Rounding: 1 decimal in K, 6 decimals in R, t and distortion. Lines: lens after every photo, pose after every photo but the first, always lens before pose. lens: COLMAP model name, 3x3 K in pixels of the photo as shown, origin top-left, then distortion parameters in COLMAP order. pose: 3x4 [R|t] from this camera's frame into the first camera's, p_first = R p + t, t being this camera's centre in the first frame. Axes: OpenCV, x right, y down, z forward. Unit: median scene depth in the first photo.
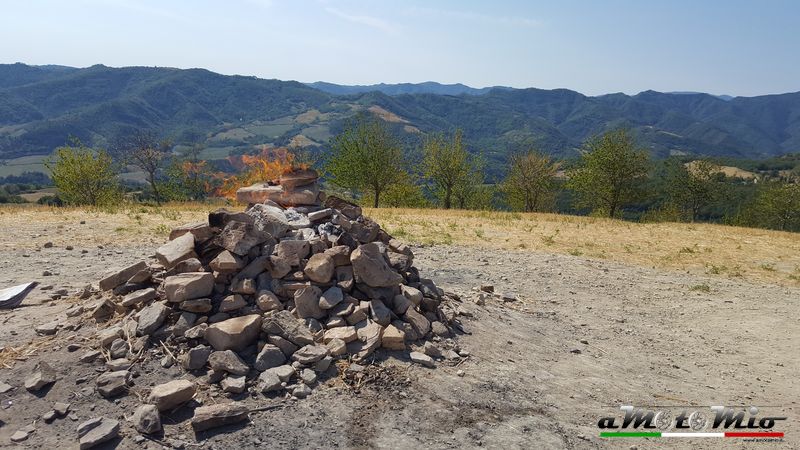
lens RADIAL K [[603.4, 0, 401.6], [0, 603.4, 218.9], [0, 0, 1]] dist [0.079748, -0.046684]
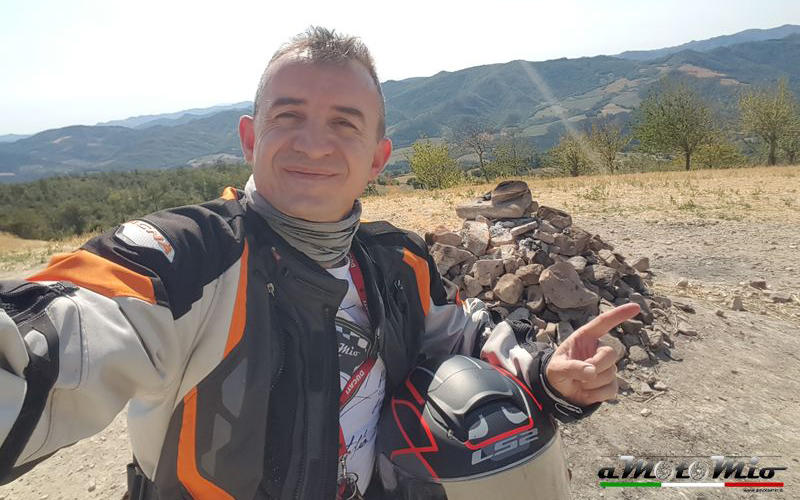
lens RADIAL K [[539.1, 0, 402.5], [0, 539.1, 188.8], [0, 0, 1]] dist [-0.046662, 0.014013]
pose [[0.851880, -0.059942, -0.520296, 0.169666], [0.062908, 0.997948, -0.011972, -0.076507], [0.519946, -0.022532, 0.853902, 0.093676]]
